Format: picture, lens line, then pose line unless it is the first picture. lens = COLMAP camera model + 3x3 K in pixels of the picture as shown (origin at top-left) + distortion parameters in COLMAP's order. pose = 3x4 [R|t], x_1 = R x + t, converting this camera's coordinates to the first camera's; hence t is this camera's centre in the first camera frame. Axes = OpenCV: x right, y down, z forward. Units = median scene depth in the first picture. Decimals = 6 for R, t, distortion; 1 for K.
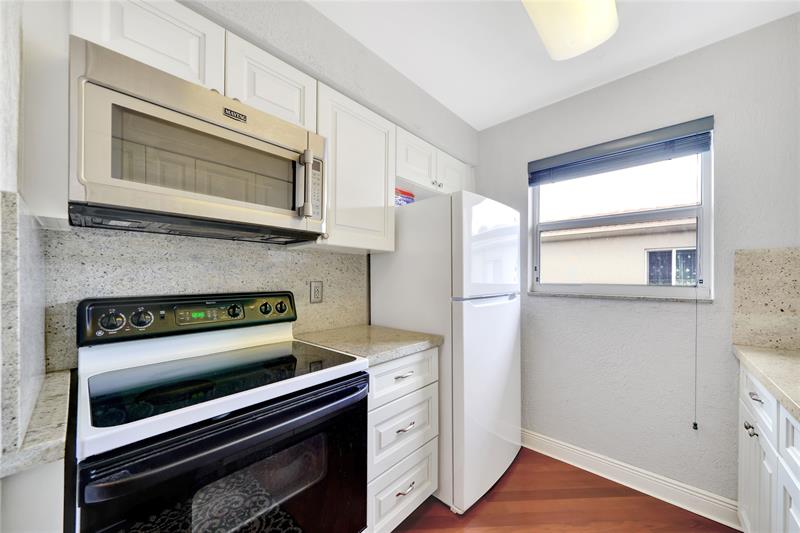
lens RADIAL K [[291.4, 0, 398.5], [0, 291.4, 272.8], [0, 0, 1]] dist [-0.000365, -0.000027]
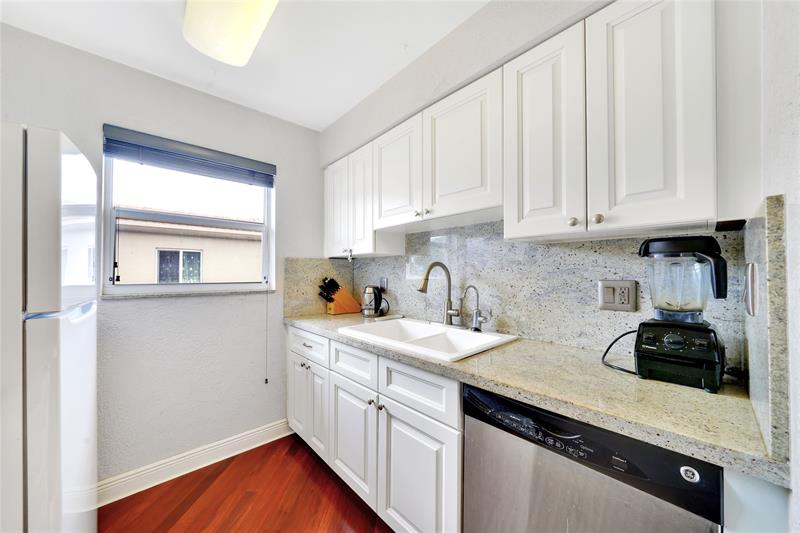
lens RADIAL K [[278.7, 0, 400.8], [0, 278.7, 267.9], [0, 0, 1]] dist [-0.000834, -0.000080]
pose [[0.085755, 0.020878, 0.996097, -0.210331], [-0.009971, 0.999748, -0.020097, 0.001731], [-0.996266, -0.008208, 0.085942, 0.186768]]
